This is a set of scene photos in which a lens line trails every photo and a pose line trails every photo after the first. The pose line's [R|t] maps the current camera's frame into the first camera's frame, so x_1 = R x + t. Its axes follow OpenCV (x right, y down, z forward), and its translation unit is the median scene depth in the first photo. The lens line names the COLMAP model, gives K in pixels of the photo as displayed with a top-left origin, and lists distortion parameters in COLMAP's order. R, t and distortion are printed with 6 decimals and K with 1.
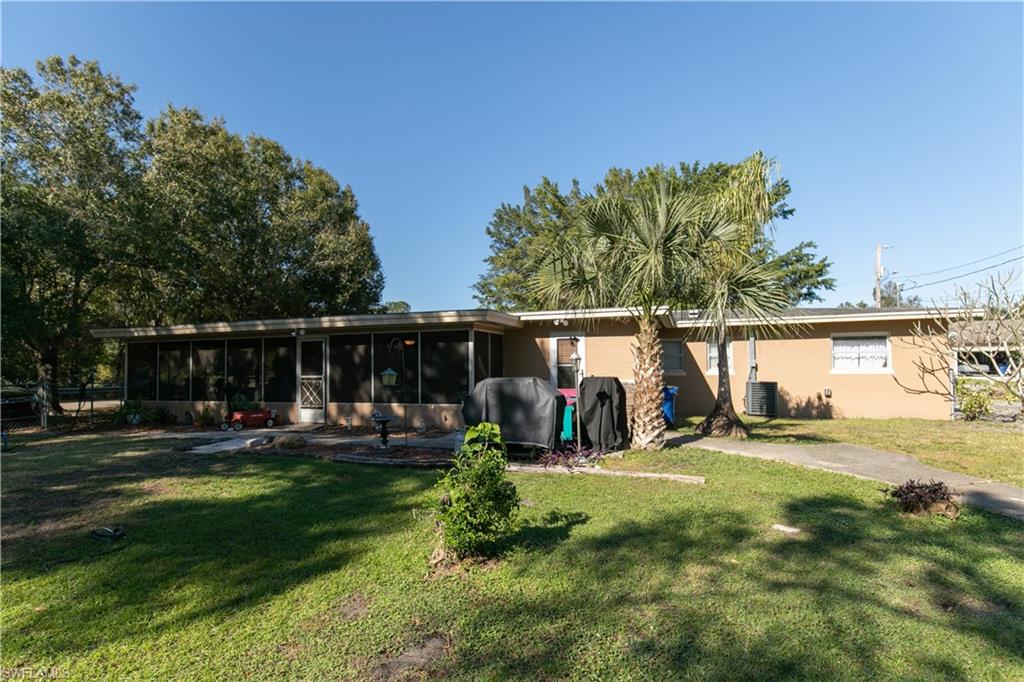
lens RADIAL K [[531.9, 0, 512.0], [0, 531.9, 342.1], [0, 0, 1]] dist [0.000716, 0.000028]
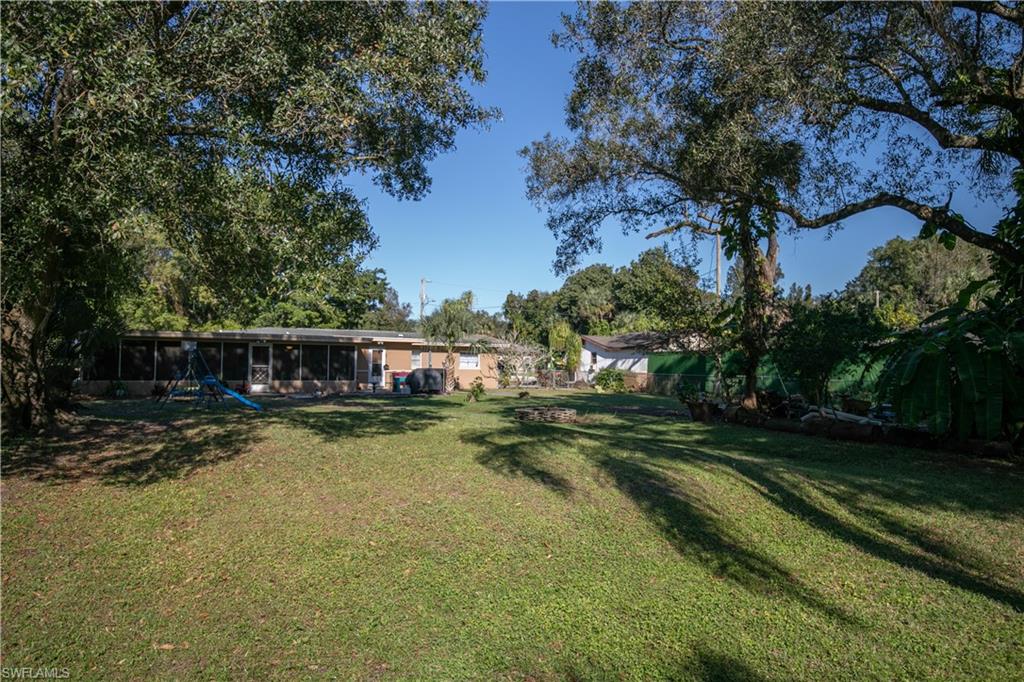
lens RADIAL K [[706.8, 0, 511.9], [0, 706.8, 340.8], [0, 0, 1]] dist [0.000514, 0.000159]
pose [[0.652155, 0.046246, 0.756673, -1.644374], [-0.062460, 0.998022, -0.007164, -0.055431], [-0.755508, -0.042590, 0.653754, -1.191403]]
